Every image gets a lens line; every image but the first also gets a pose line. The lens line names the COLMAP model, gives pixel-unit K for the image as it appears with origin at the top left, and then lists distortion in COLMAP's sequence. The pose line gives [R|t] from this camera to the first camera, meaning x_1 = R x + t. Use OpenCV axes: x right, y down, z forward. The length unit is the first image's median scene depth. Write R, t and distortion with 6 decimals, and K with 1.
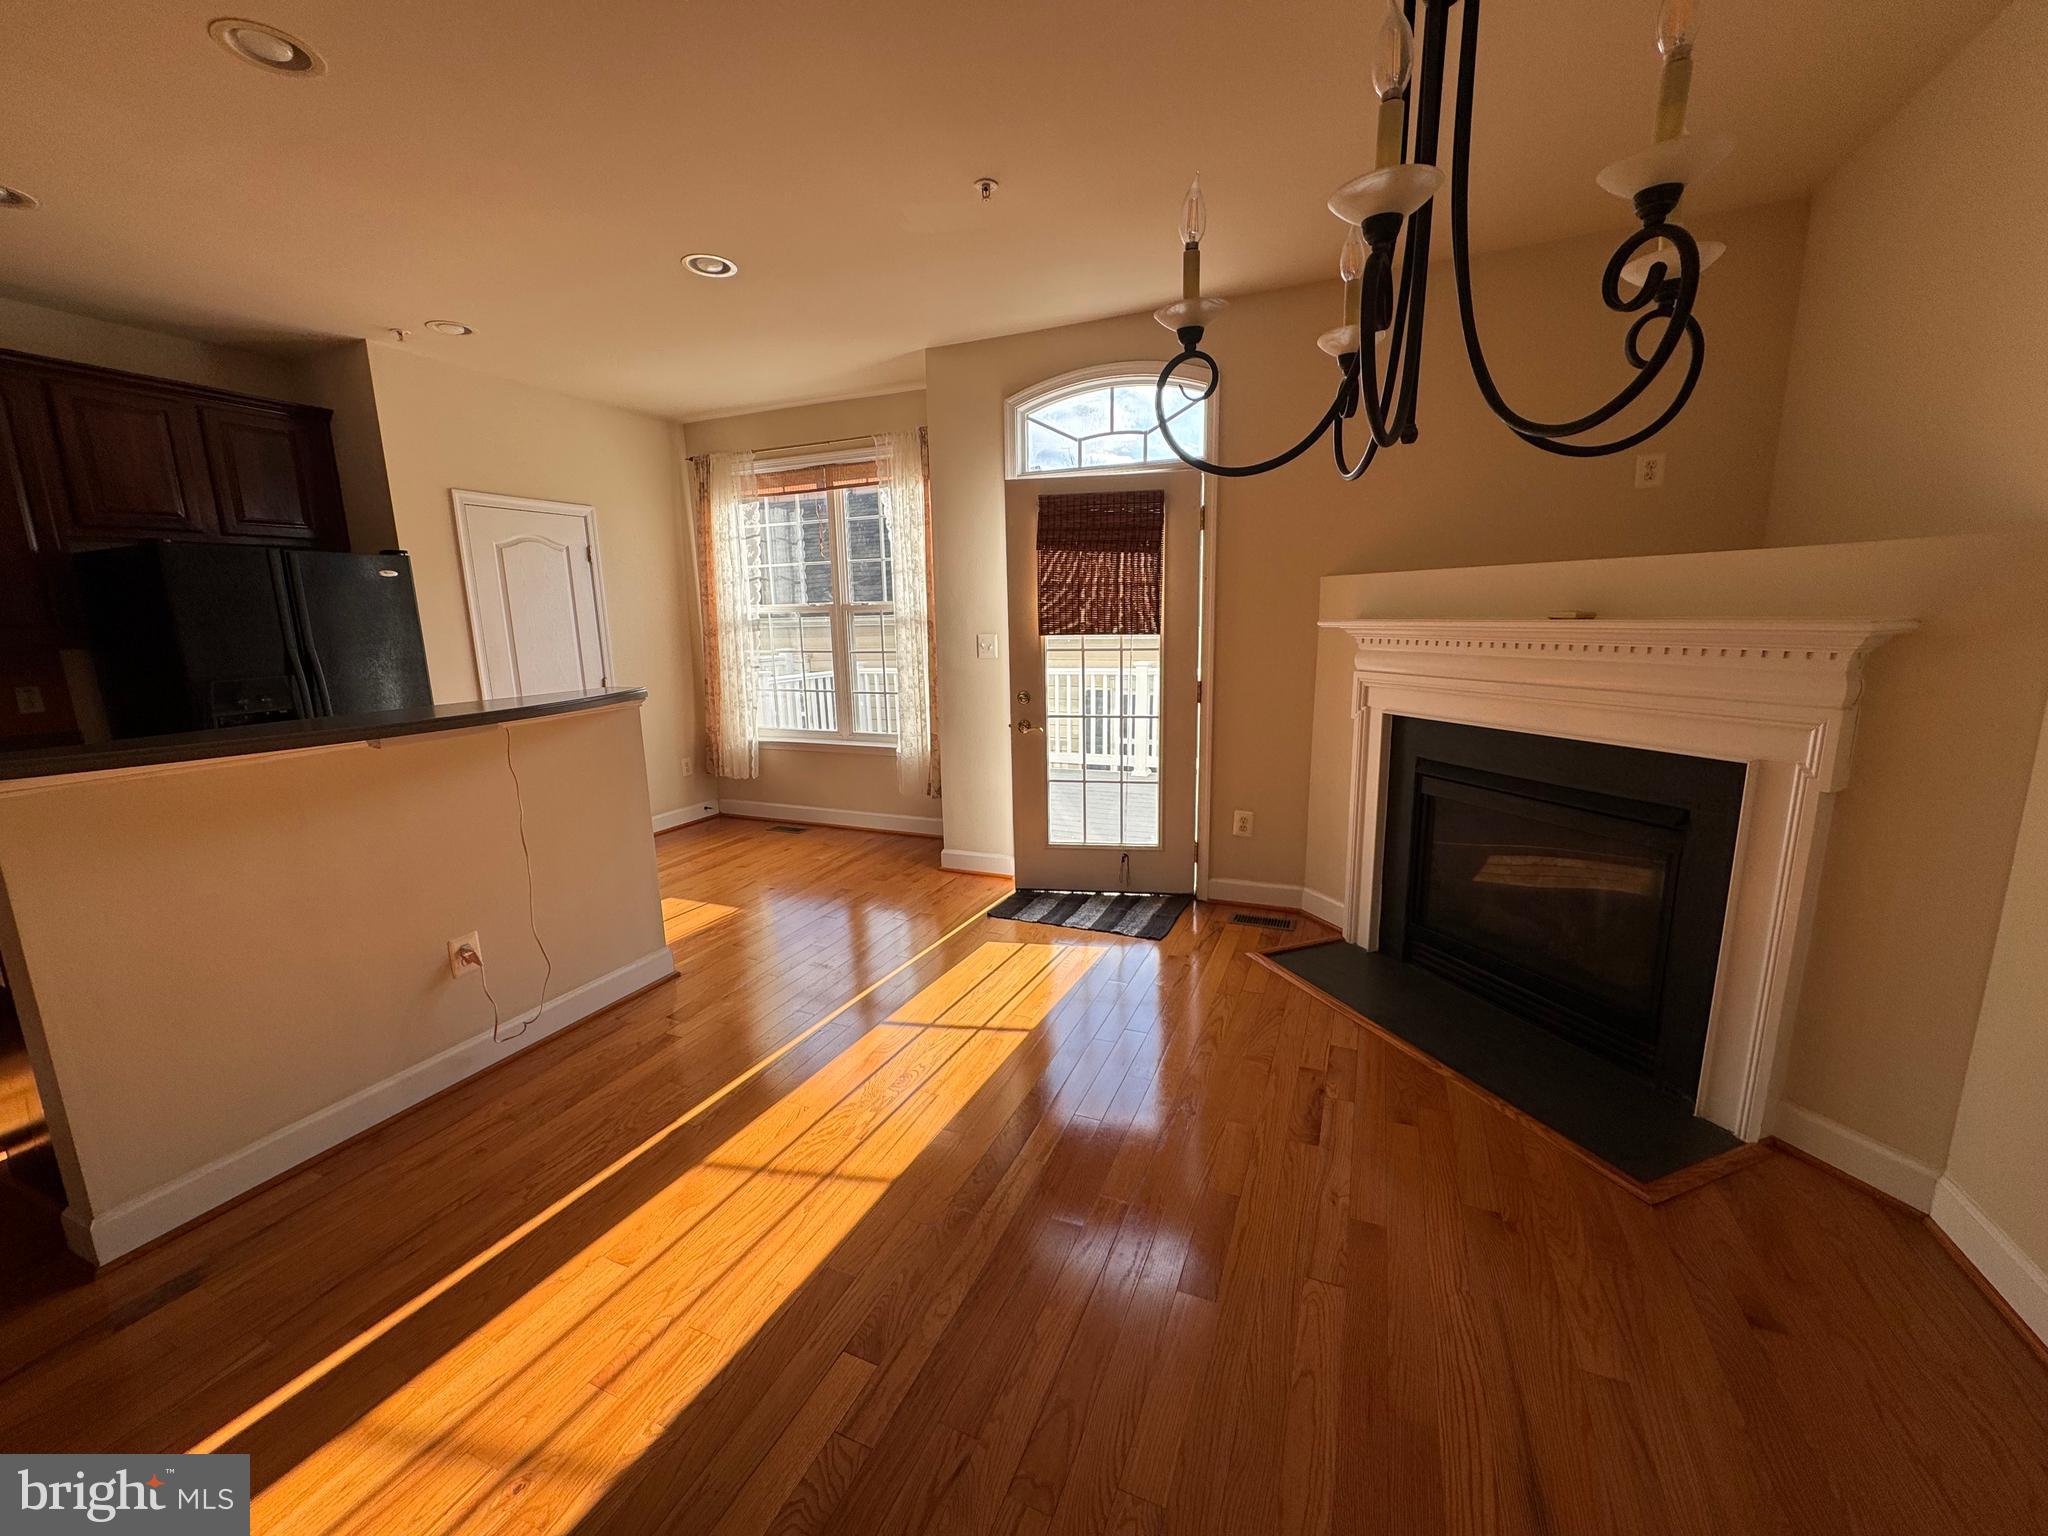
lens RADIAL K [[816.8, 0, 1020.7], [0, 816.8, 774.7], [0, 0, 1]] dist [0.001471, -0.001190]
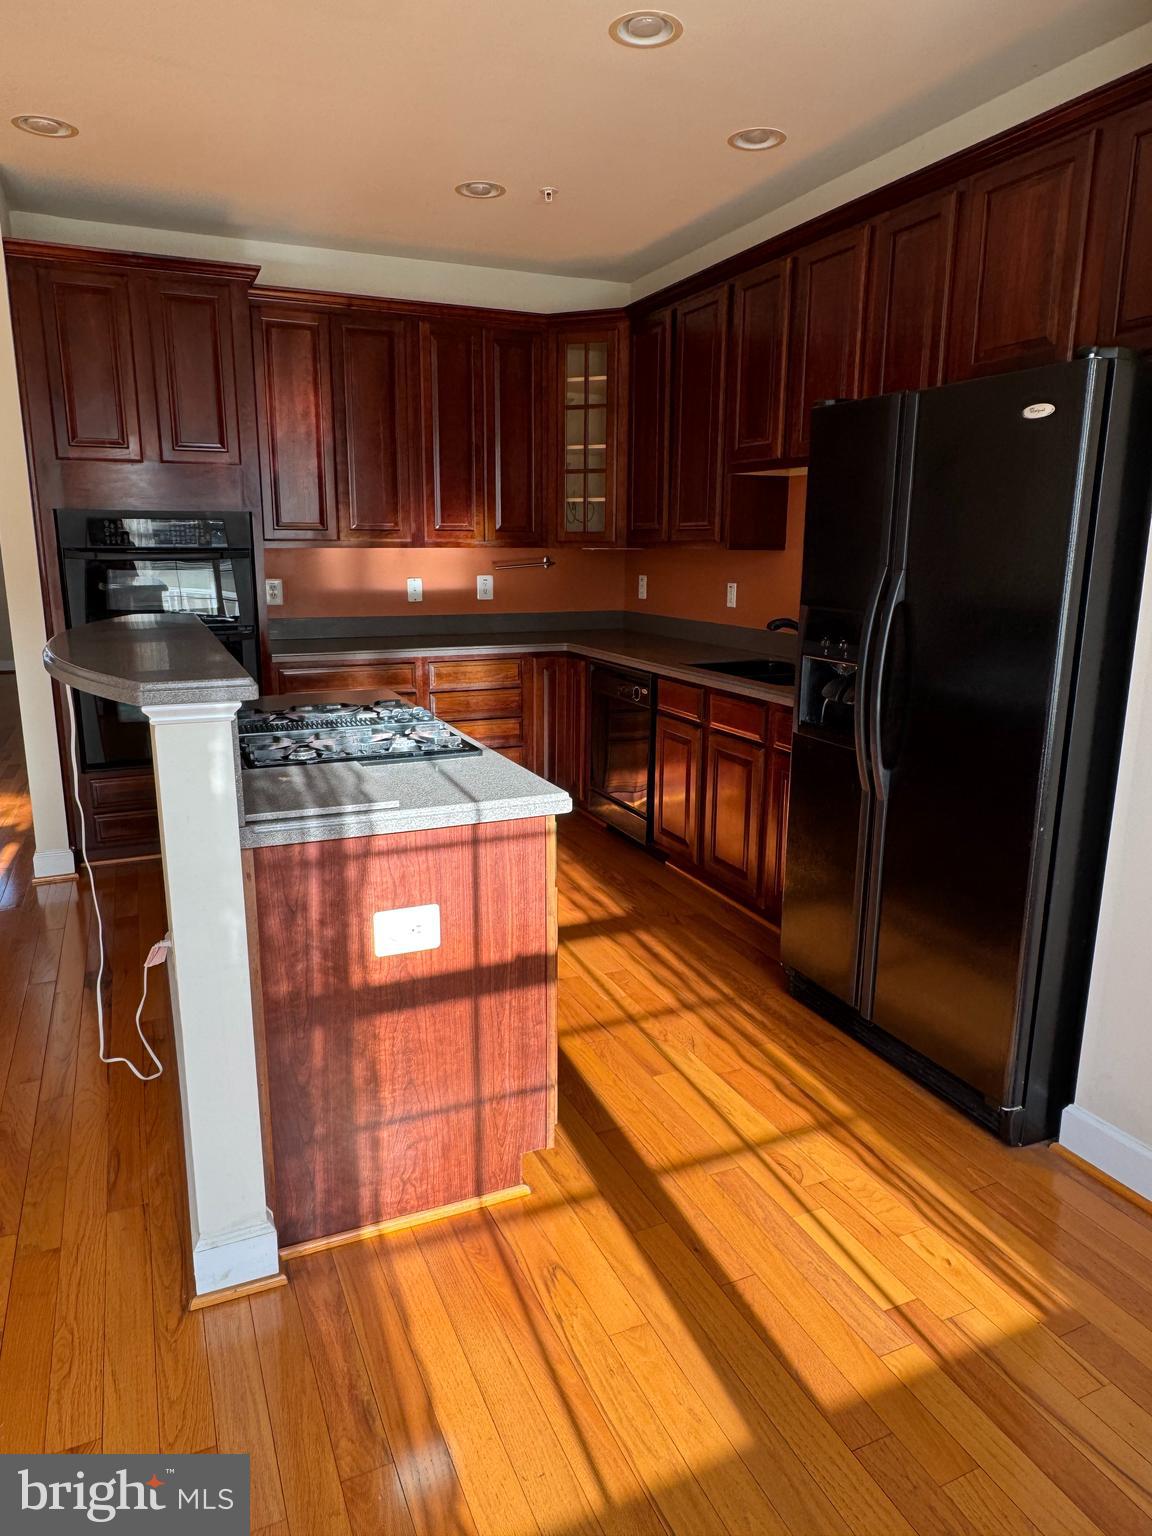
lens RADIAL K [[992.9, 0, 574.9], [0, 992.9, 771.7], [0, 0, 1]] dist [-0.006161, 0.006513]
pose [[-0.676625, 0.183703, -0.713044, -0.172956], [-0.135044, 0.920993, 0.365424, -0.209637], [0.723839, 0.343547, -0.598359, 1.104214]]
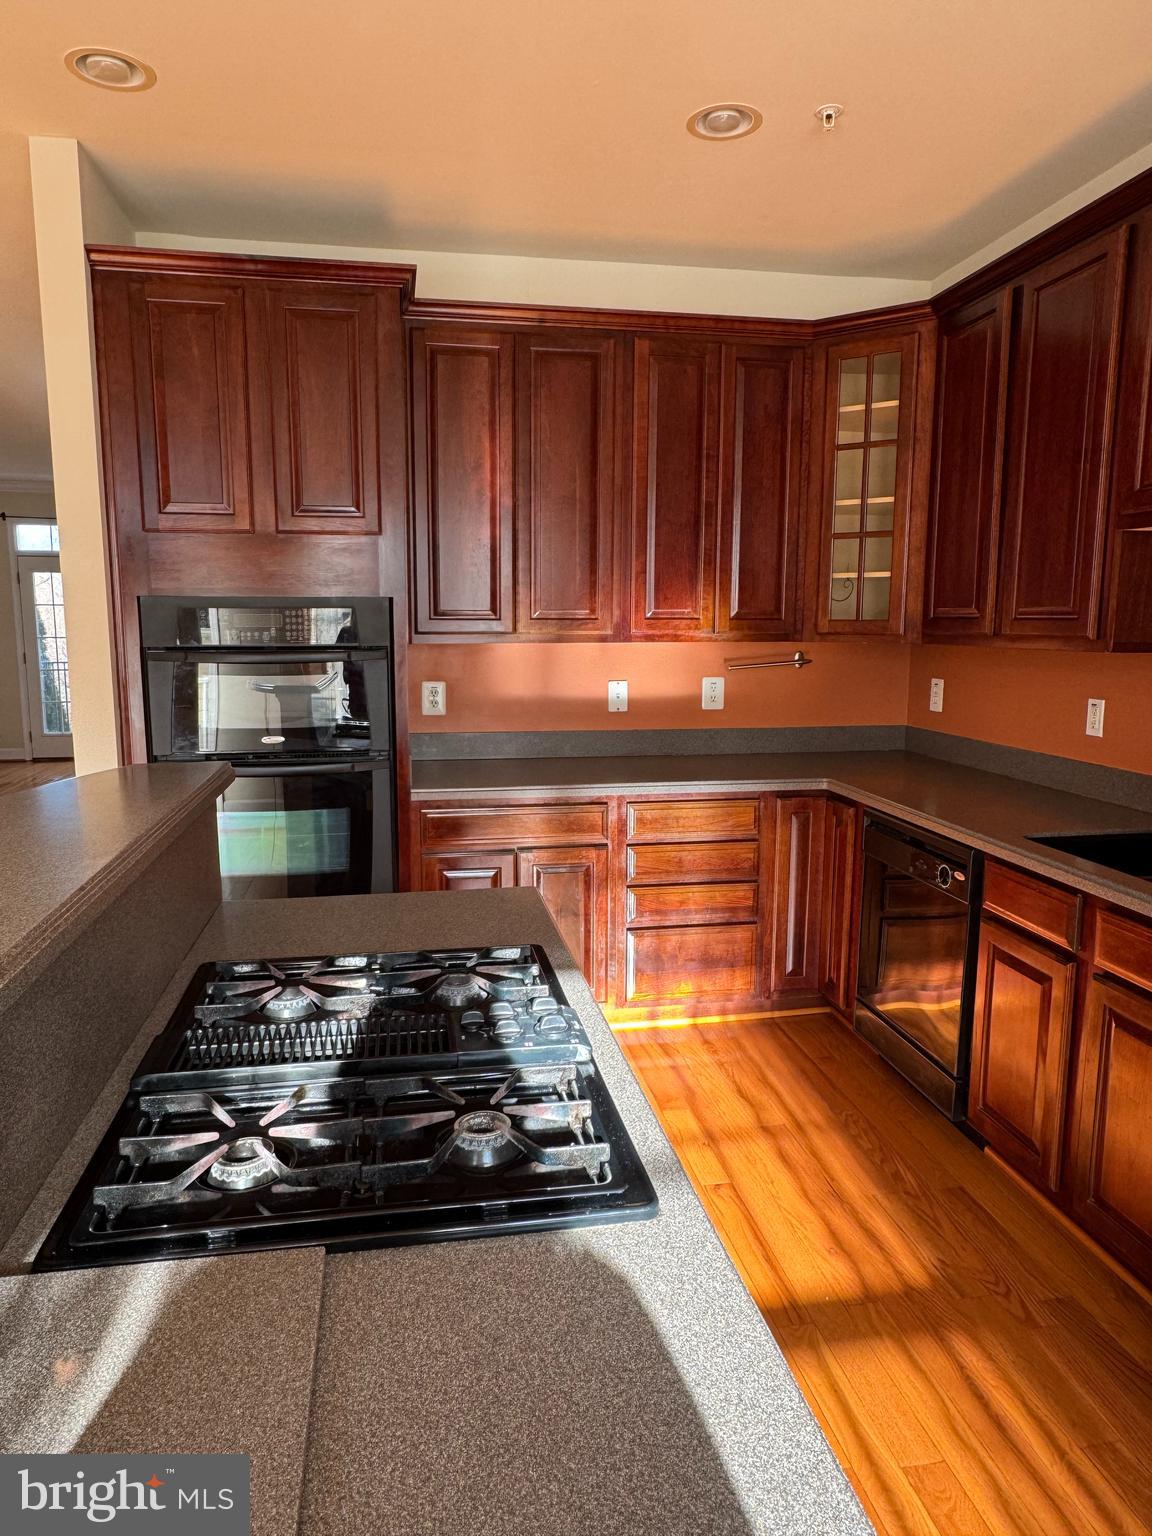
lens RADIAL K [[992.9, 0, 570.7], [0, 992.9, 768.9], [0, 0, 1]] dist [-0.006161, 0.006513]
pose [[-0.832534, 0.103113, -0.544292, -0.415083], [-0.092709, 0.942735, 0.320400, -0.167851], [0.546161, 0.317204, -0.775300, 0.855517]]
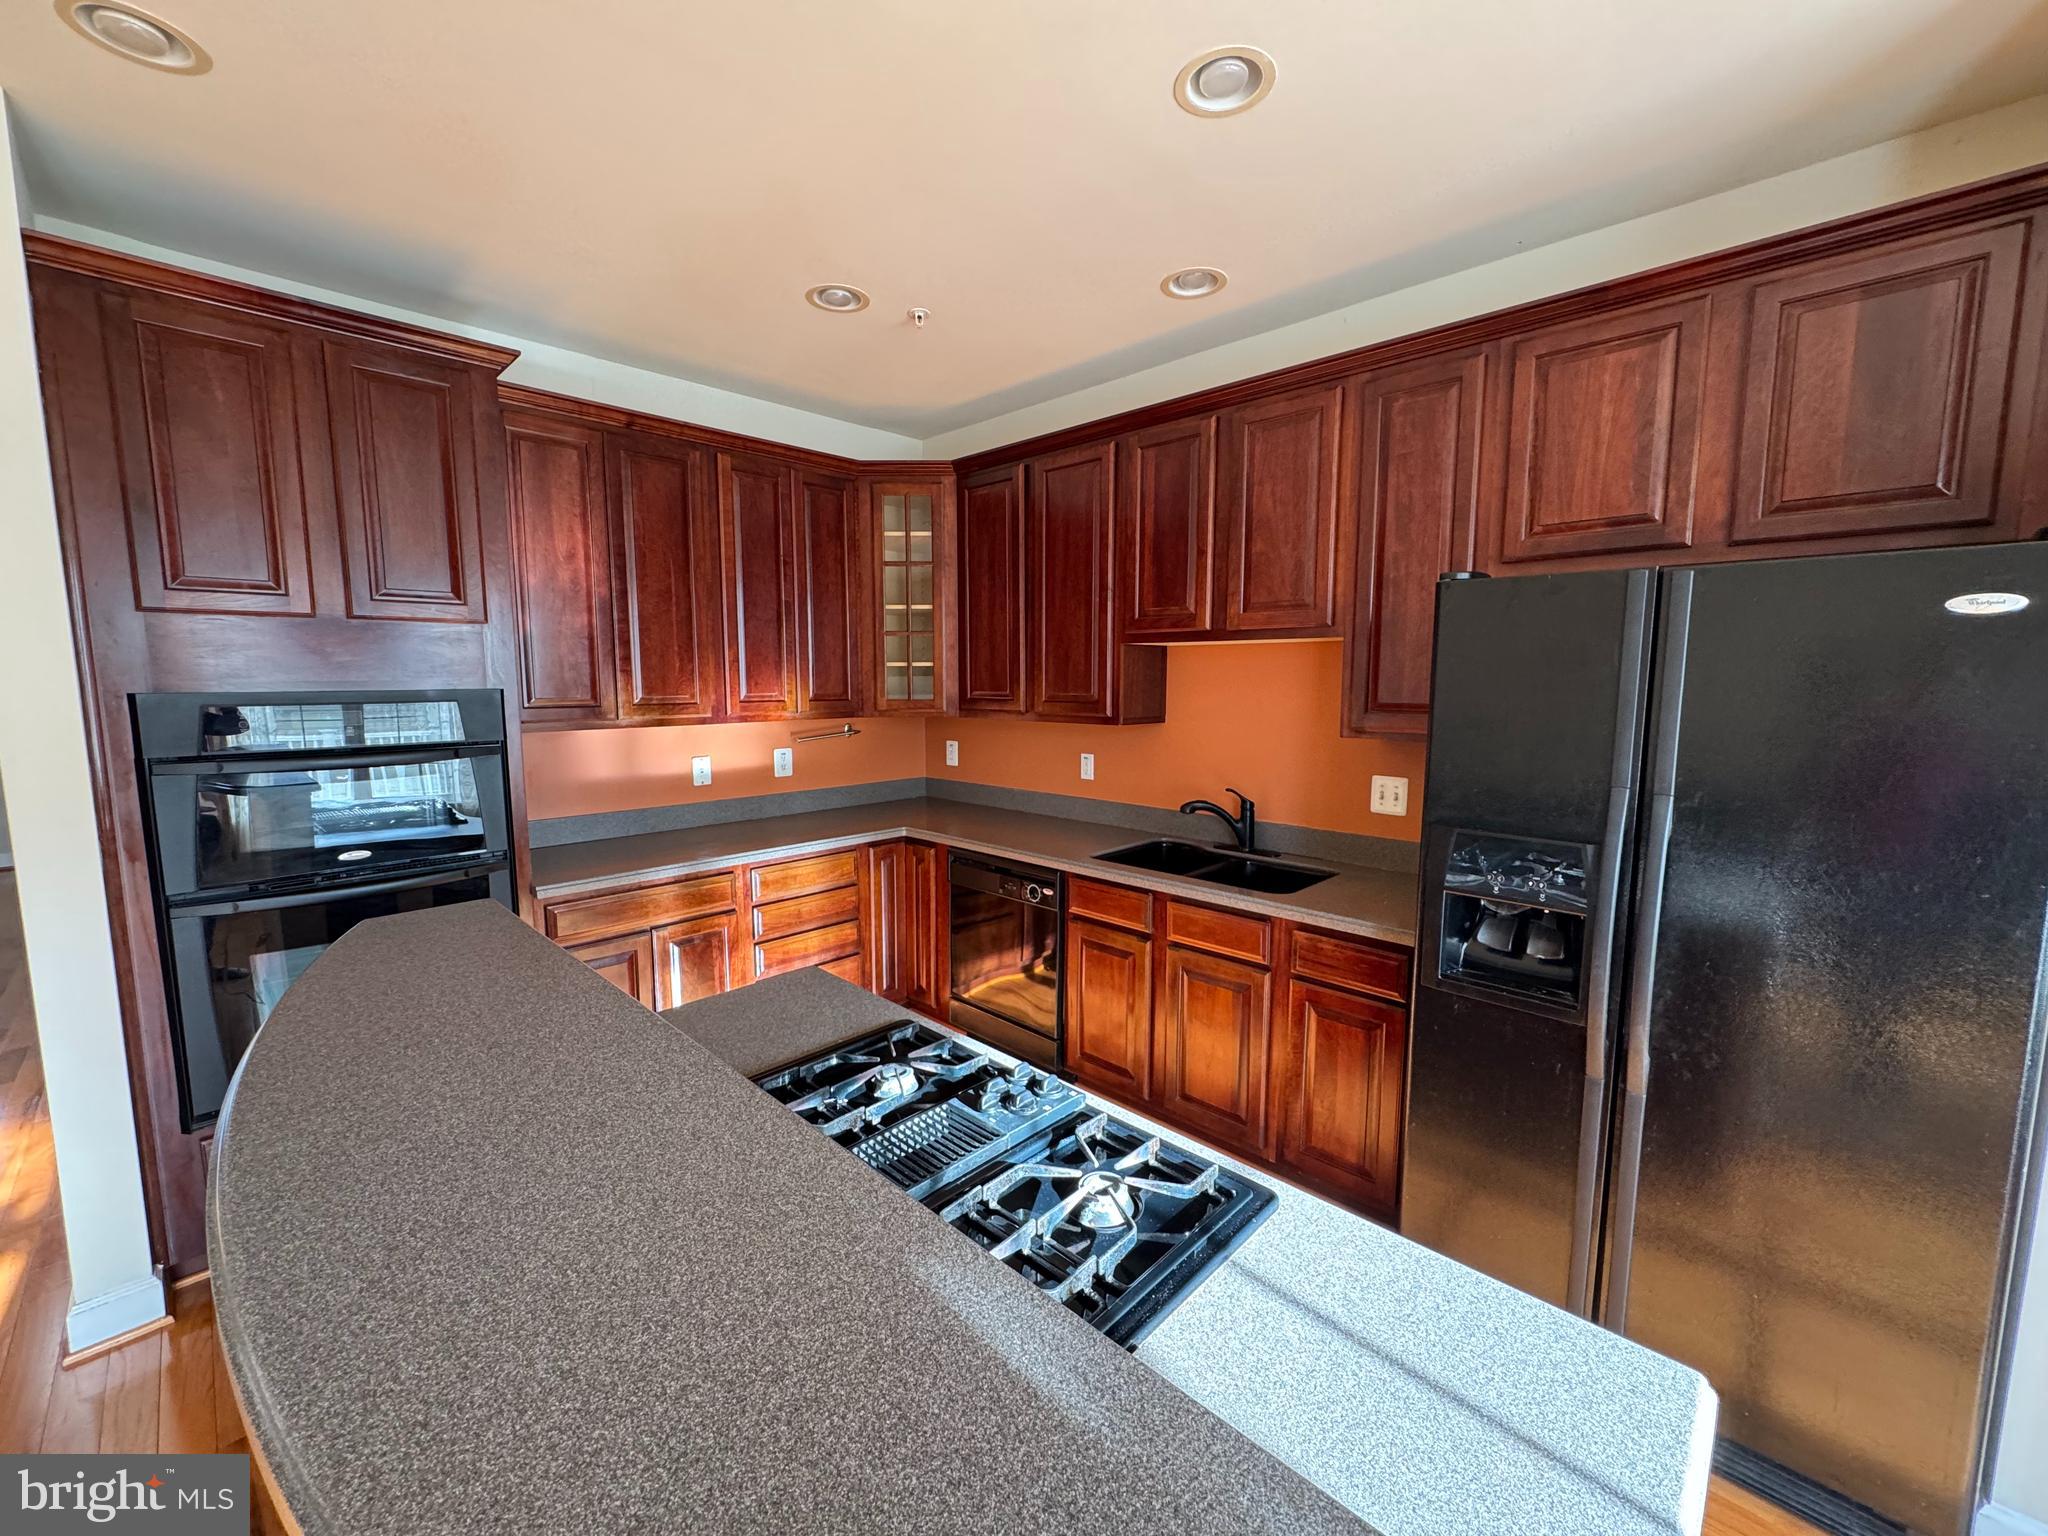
lens RADIAL K [[816.8, 0, 1021.6], [0, 816.8, 769.3], [0, 0, 1]] dist [0.001471, -0.001190]
pose [[-0.350176, 0.129090, -0.927746, -0.304285], [-0.176139, 0.963713, 0.200578, -0.165334], [0.919974, 0.233649, -0.314732, 0.701489]]
